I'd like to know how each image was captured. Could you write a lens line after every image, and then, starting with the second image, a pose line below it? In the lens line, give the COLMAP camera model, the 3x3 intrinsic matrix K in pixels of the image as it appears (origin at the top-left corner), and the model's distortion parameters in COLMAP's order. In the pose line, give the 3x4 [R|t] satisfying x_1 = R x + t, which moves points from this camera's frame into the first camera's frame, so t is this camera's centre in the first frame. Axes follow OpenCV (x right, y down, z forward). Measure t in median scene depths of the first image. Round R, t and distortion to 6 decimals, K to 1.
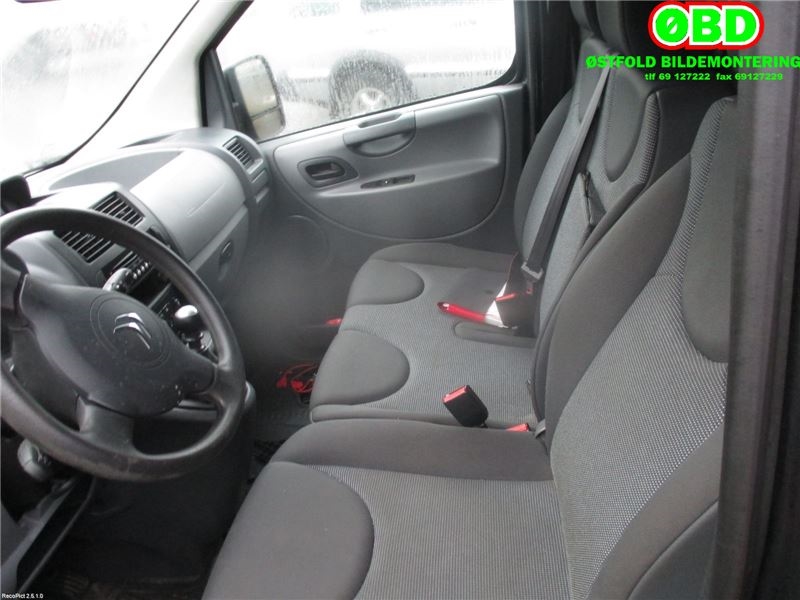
lens RADIAL K [[593.9, 0, 399.7], [0, 593.9, 300.4], [0, 0, 1]] dist [-0.000115, -0.001138]
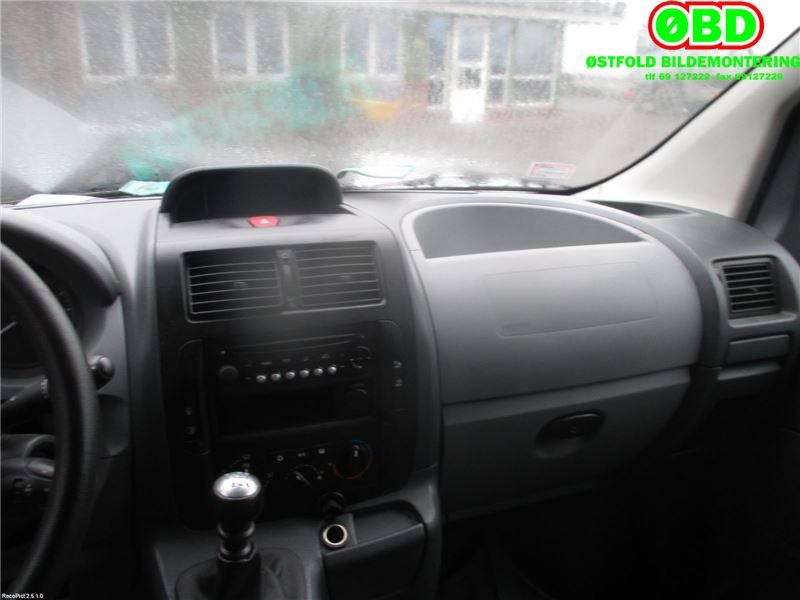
lens RADIAL K [[593.9, 0, 400.0], [0, 593.9, 298.6], [0, 0, 1]] dist [-0.000115, -0.001138]
pose [[0.451193, 0.472034, -0.757370, -0.003310], [-0.536243, 0.821770, 0.192712, -0.178813], [0.713350, 0.319184, 0.623902, 0.463090]]
